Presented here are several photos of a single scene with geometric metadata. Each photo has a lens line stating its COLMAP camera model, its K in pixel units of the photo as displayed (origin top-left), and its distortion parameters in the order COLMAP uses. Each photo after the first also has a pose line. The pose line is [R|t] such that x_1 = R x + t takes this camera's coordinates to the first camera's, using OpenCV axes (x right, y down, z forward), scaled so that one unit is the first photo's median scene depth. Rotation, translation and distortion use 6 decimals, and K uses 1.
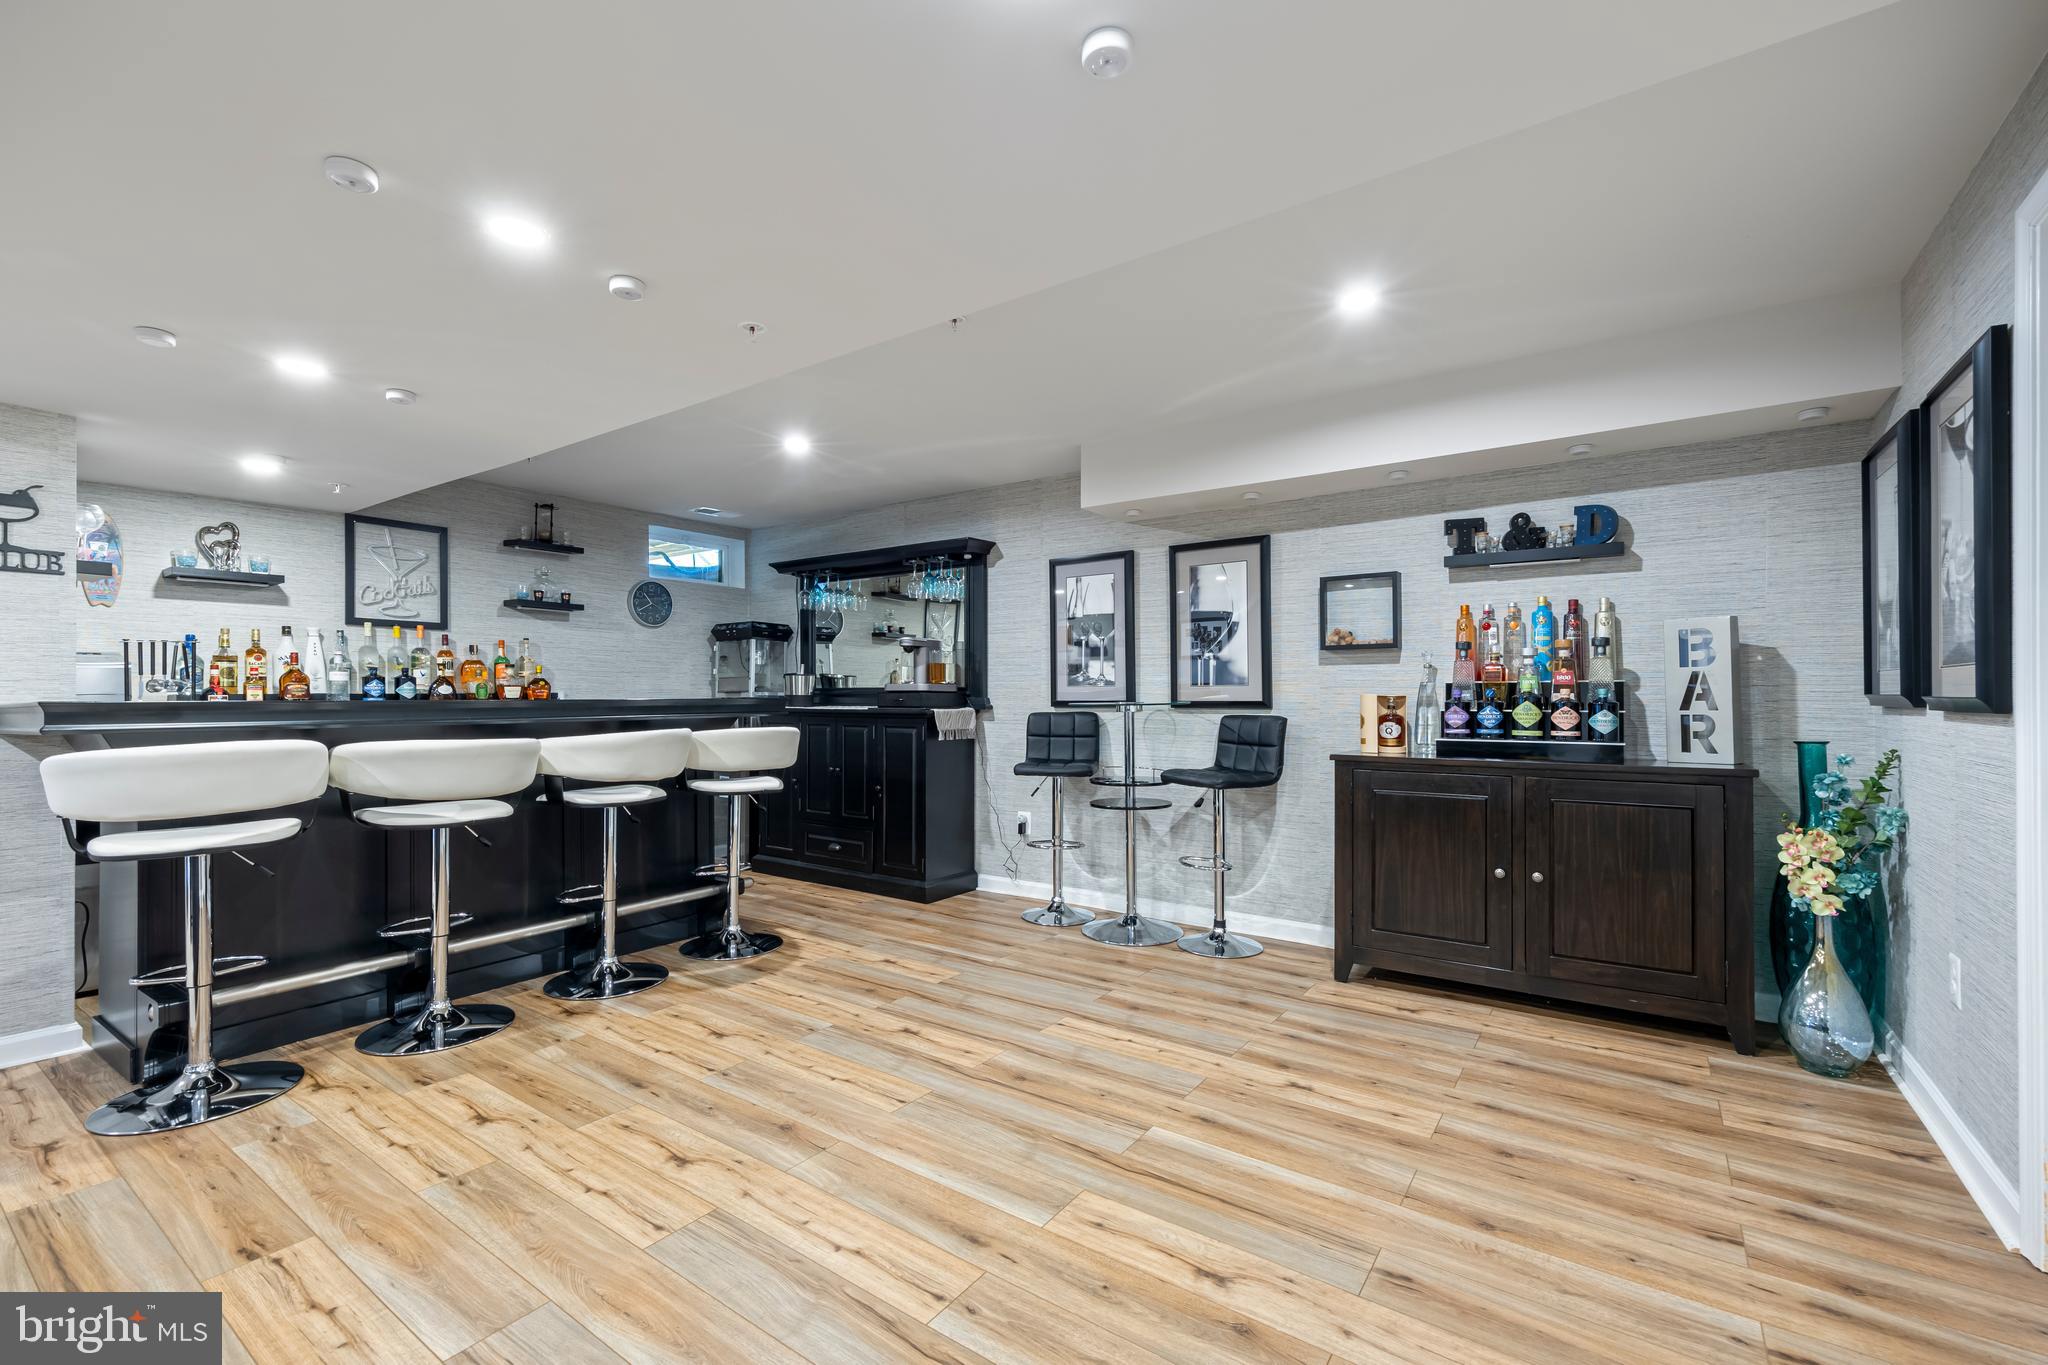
lens RADIAL K [[845.4, 0, 1027.7], [0, 845.4, 687.3], [0, 0, 1]] dist [0.002232, 0.000201]
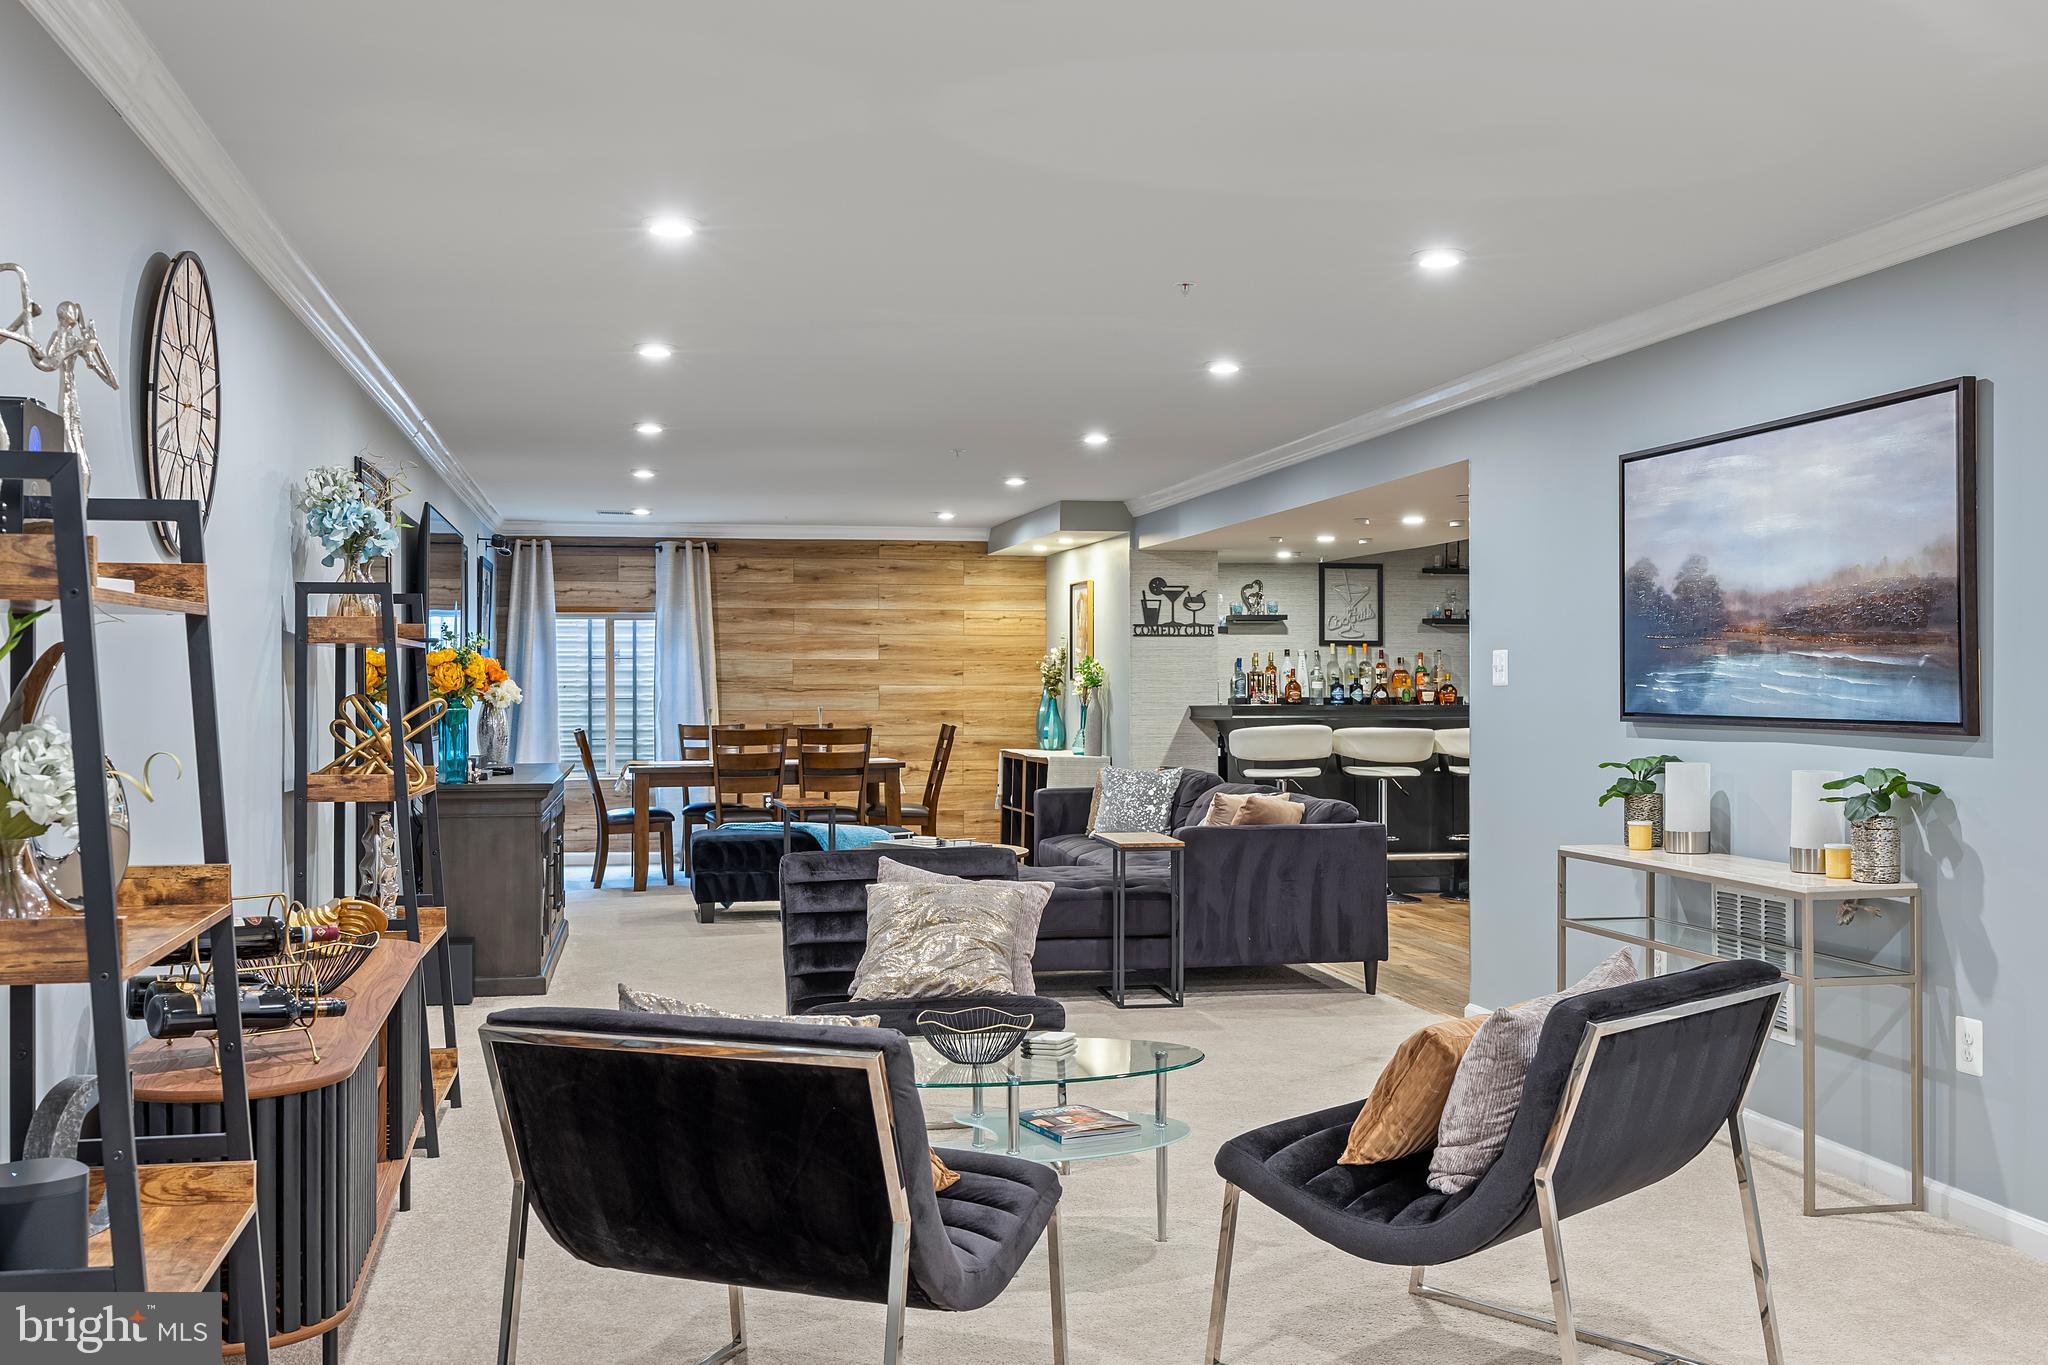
lens RADIAL K [[2041.5, 0, 1023.9], [0, 2041.5, 681.6], [0, 0, 1]] dist [0.003744, 0.000000]
pose [[0.720355, 0.003372, -0.693597, 1.096725], [0.004006, 0.999951, 0.009022, -0.048510], [0.693594, -0.009277, 0.720306, -1.649110]]
